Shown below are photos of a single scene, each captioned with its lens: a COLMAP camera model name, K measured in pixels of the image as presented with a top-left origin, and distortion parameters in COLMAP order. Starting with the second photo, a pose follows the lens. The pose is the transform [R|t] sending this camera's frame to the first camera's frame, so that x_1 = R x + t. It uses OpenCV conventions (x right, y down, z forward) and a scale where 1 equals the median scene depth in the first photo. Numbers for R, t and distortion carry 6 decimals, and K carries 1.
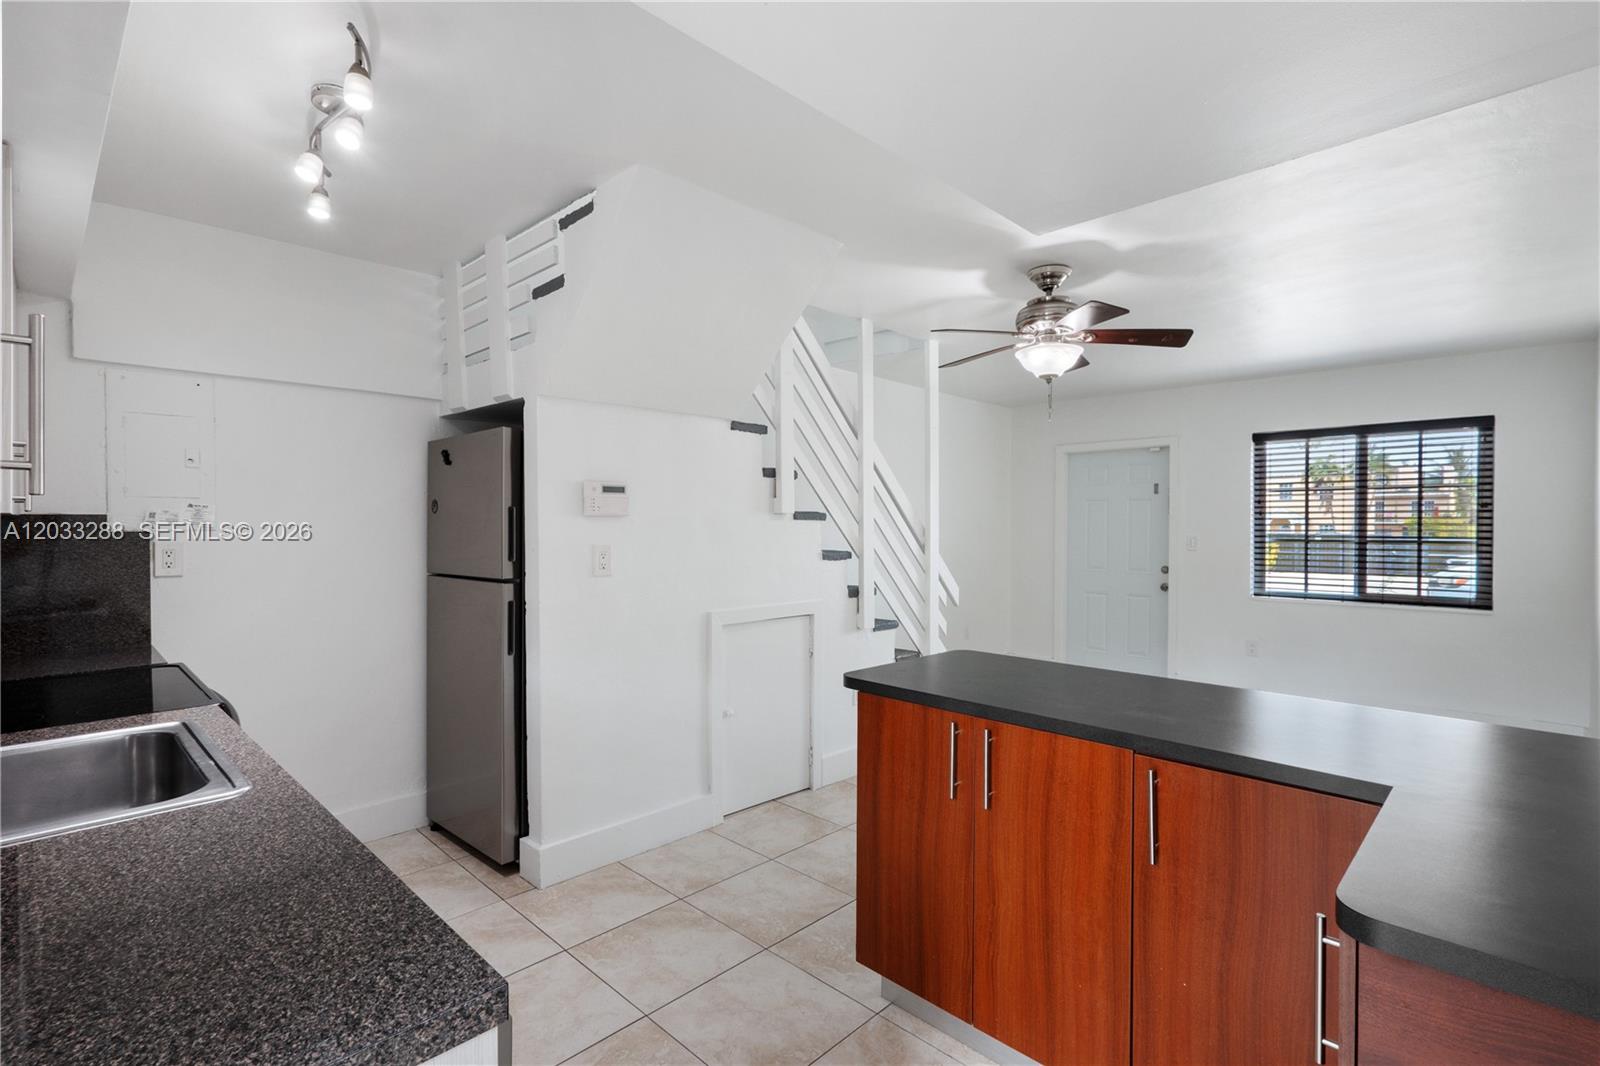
lens RADIAL K [[740.7, 0, 799.0], [0, 740.7, 531.0], [0, 0, 1]] dist [-0.005182, -0.000047]
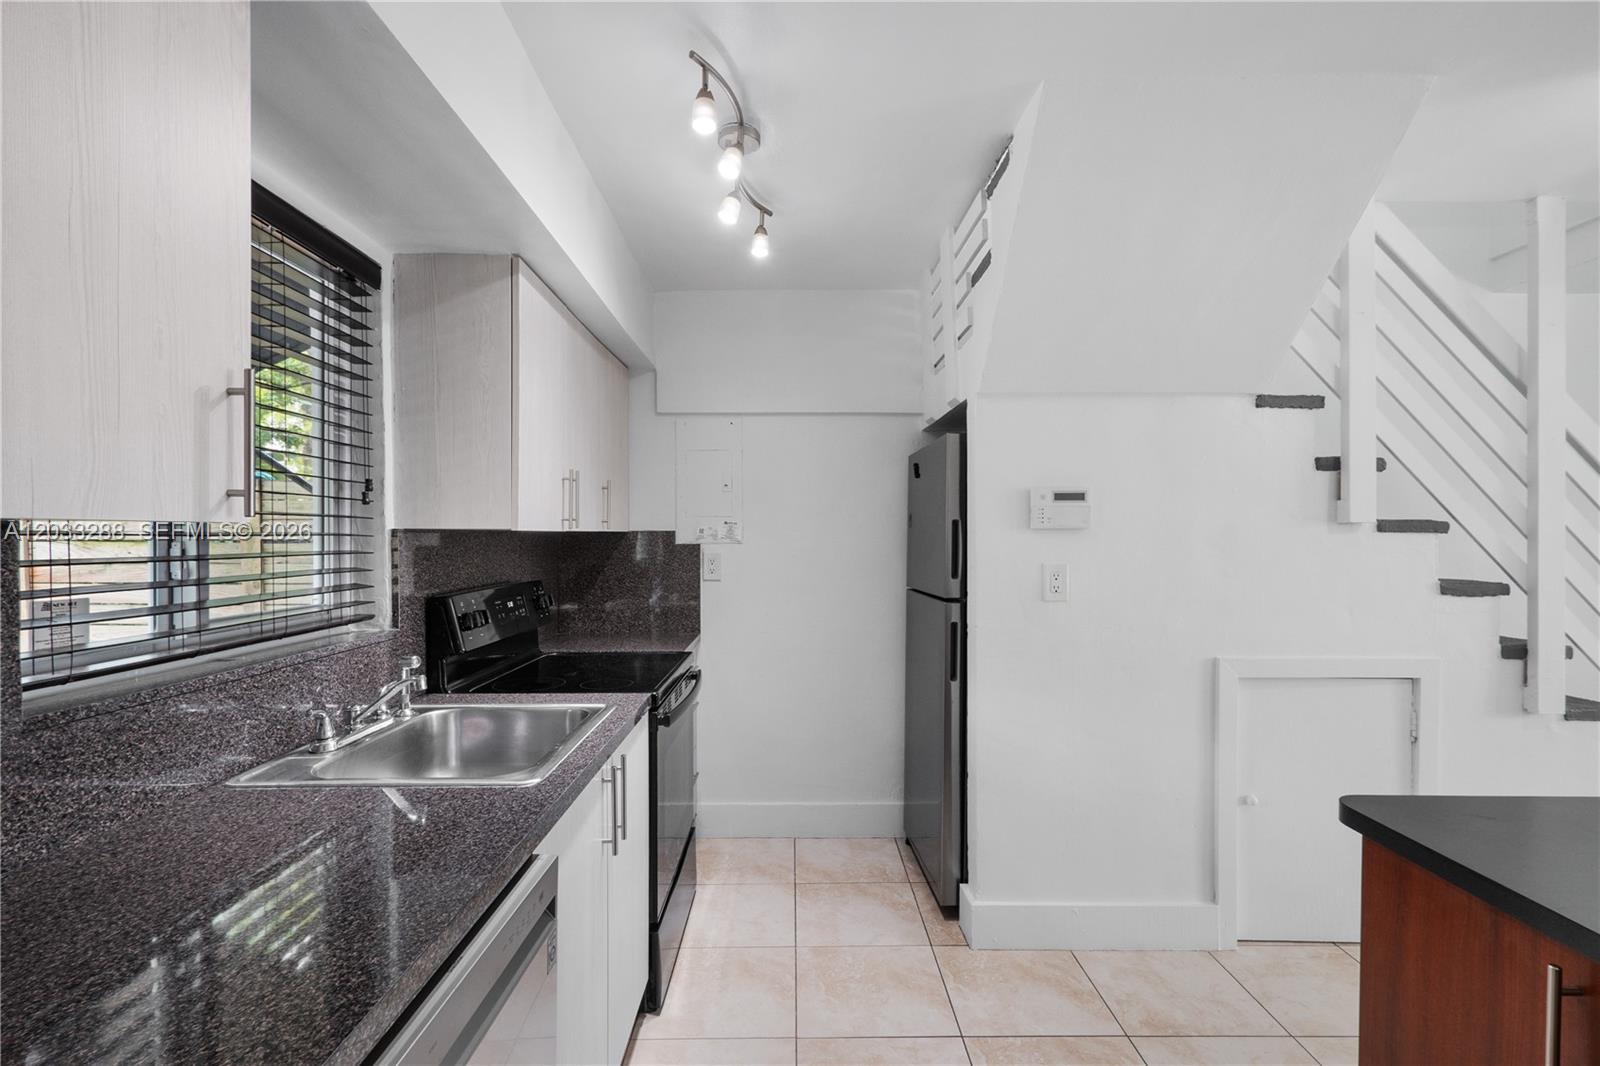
lens RADIAL K [[740.7, 0, 791.8], [0, 740.7, 542.6], [0, 0, 1]] dist [-0.005182, -0.000047]
pose [[0.701765, 0.005195, -0.712390, 0.106538], [-0.006722, 0.999977, 0.000671, -0.002850], [0.712377, 0.004318, 0.701784, 0.180583]]
